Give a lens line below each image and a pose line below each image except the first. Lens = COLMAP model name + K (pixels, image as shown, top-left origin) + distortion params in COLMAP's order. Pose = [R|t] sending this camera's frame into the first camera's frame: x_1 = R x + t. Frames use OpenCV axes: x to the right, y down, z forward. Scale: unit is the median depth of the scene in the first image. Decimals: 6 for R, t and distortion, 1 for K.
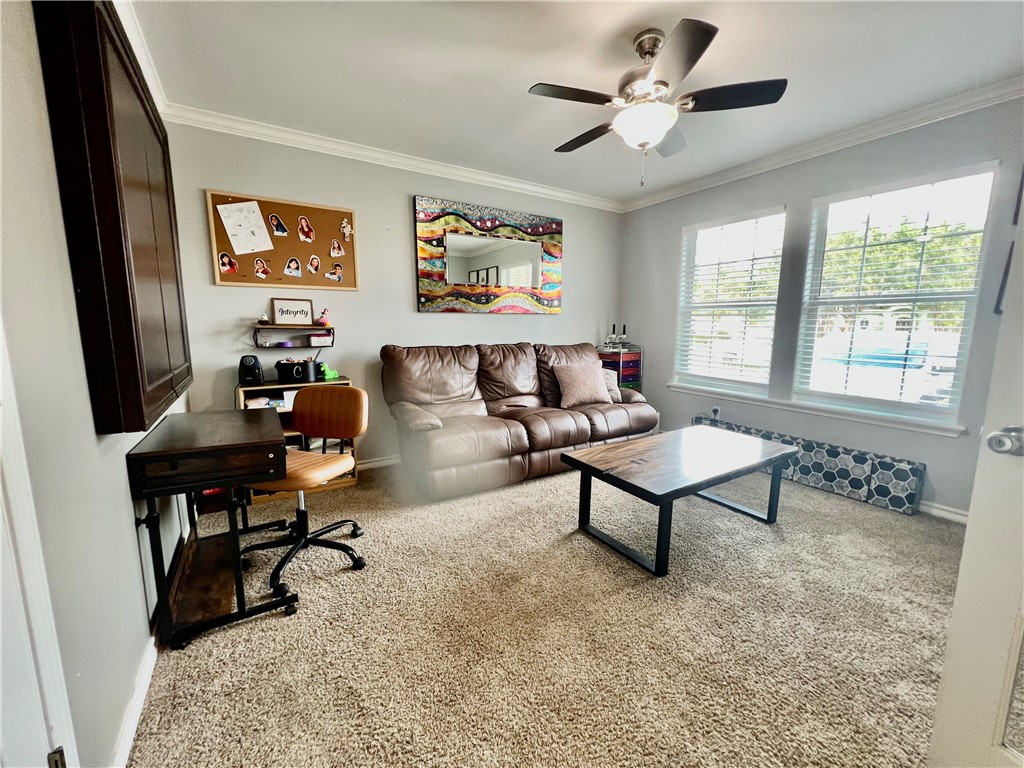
lens RADIAL K [[412.5, 0, 512.0], [0, 412.5, 384.0], [0, 0, 1]] dist [-0.000792, -0.000099]
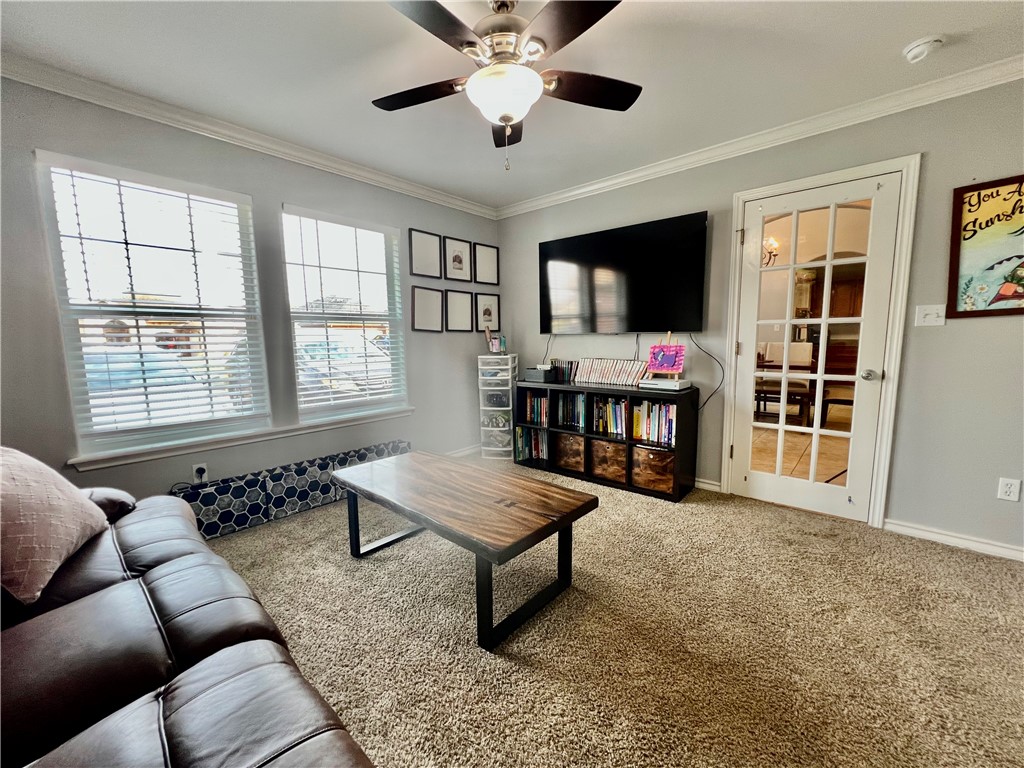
lens RADIAL K [[412.5, 0, 512.0], [0, 412.5, 384.0], [0, 0, 1]] dist [-0.000792, -0.000099]
pose [[-0.266719, -0.094500, 0.959130, -0.330150], [0.144151, 0.980075, 0.136649, -0.112199], [-0.952933, 0.174707, -0.247782, 0.808765]]
